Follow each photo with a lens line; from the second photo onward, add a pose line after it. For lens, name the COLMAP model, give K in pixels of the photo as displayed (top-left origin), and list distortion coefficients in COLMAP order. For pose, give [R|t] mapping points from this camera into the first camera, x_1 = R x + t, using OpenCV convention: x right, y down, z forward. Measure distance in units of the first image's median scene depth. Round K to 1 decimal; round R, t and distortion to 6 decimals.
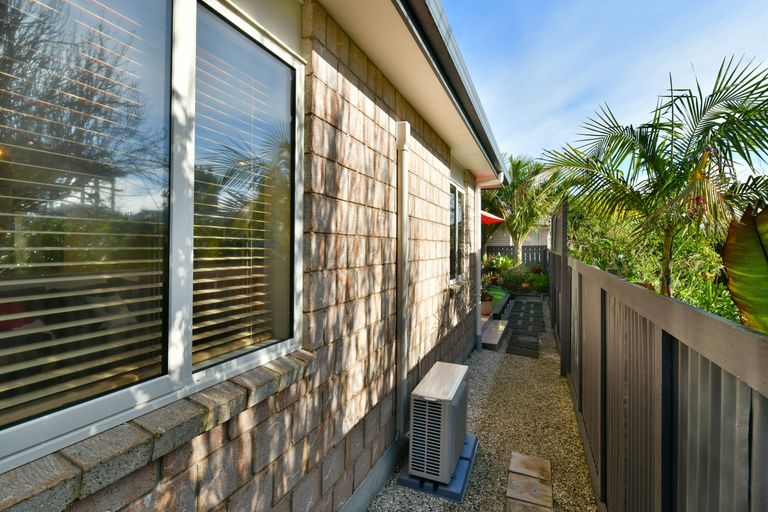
lens RADIAL K [[349.3, 0, 383.0], [0, 349.3, 253.6], [0, 0, 1]] dist [0.019456, -0.000062]
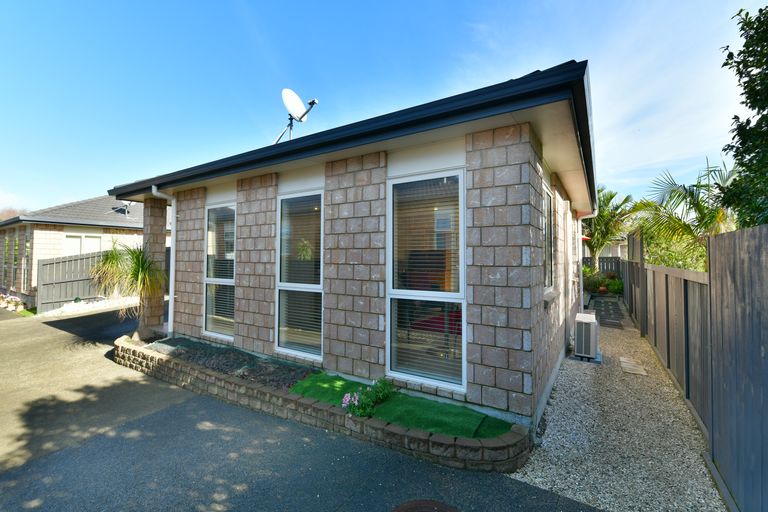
lens RADIAL K [[339.9, 0, 384.0], [0, 339.9, 256.0], [0, 0, 1]] dist [0.000126, -0.000044]
pose [[0.989680, -0.004993, -0.143211, -0.479121], [0.000580, 0.999524, -0.030838, 0.027283], [0.143297, 0.030436, 0.989212, -0.794483]]
